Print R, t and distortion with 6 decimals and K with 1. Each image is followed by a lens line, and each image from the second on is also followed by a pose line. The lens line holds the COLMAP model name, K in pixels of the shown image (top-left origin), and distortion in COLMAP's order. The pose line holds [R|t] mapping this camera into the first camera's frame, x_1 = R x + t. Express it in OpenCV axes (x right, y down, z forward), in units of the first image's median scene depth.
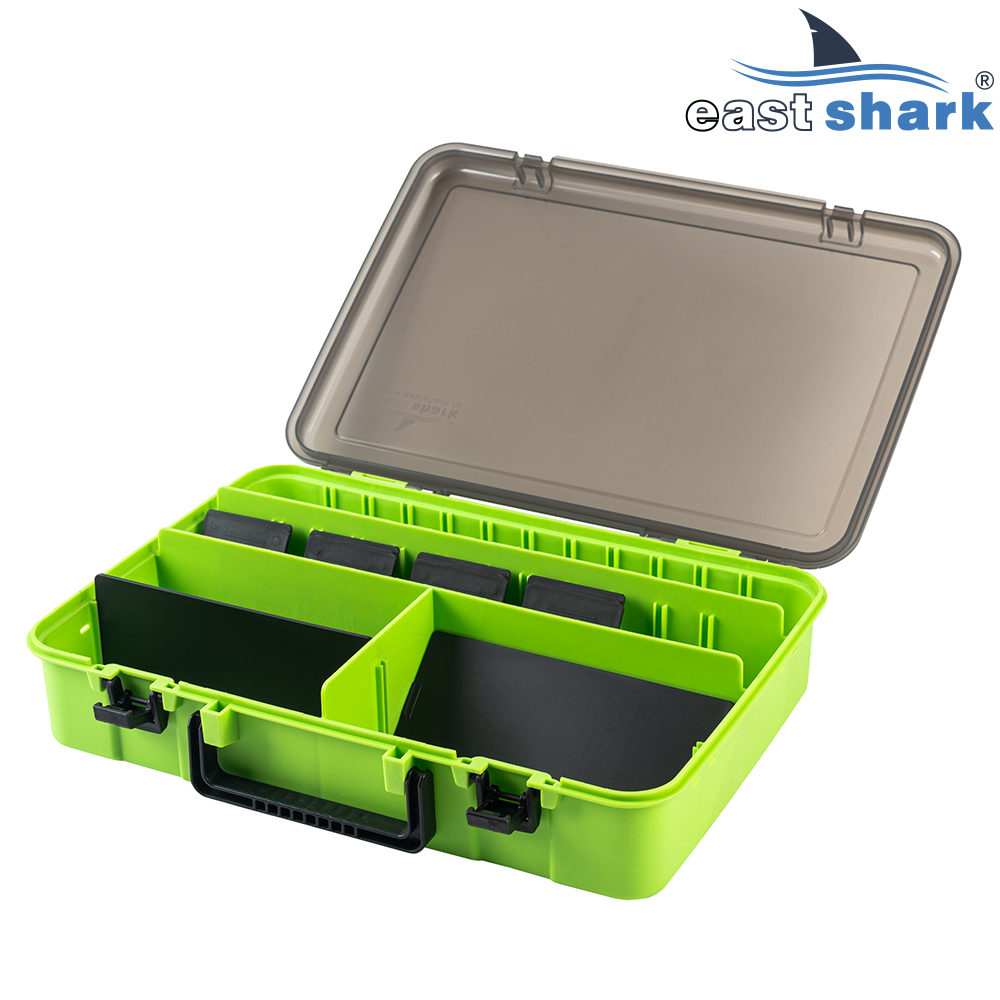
lens RADIAL K [[2224.1, 0, 500.0], [0, 2224.1, 500.0], [0, 0, 1]] dist [-0.043470, -0.134552]
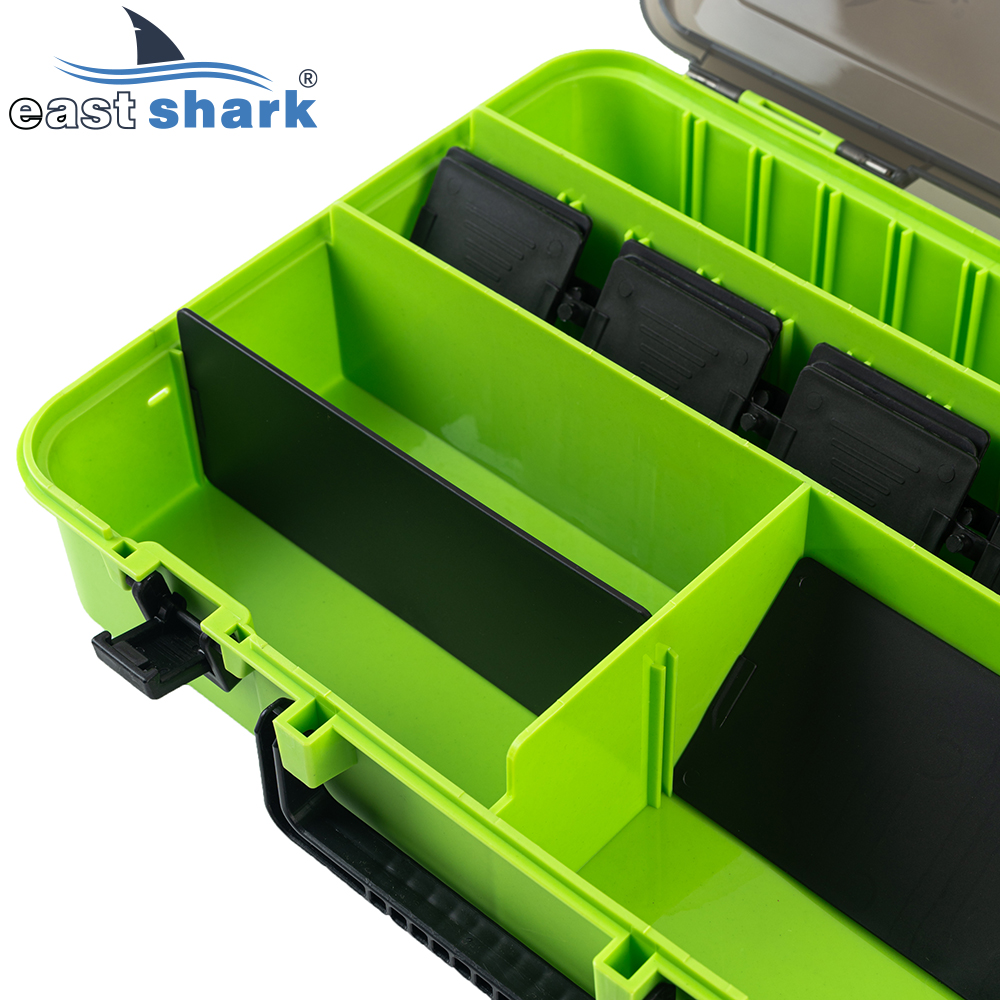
lens RADIAL K [[2224.1, 0, 500.0], [0, 2224.1, 500.0], [0, 0, 1]] dist [-0.043470, -0.134552]
pose [[0.958771, 0.199036, -0.202838, 0.003139], [-0.106674, 0.913636, 0.392288, -0.135547], [0.263400, -0.354477, 0.897199, 0.537342]]
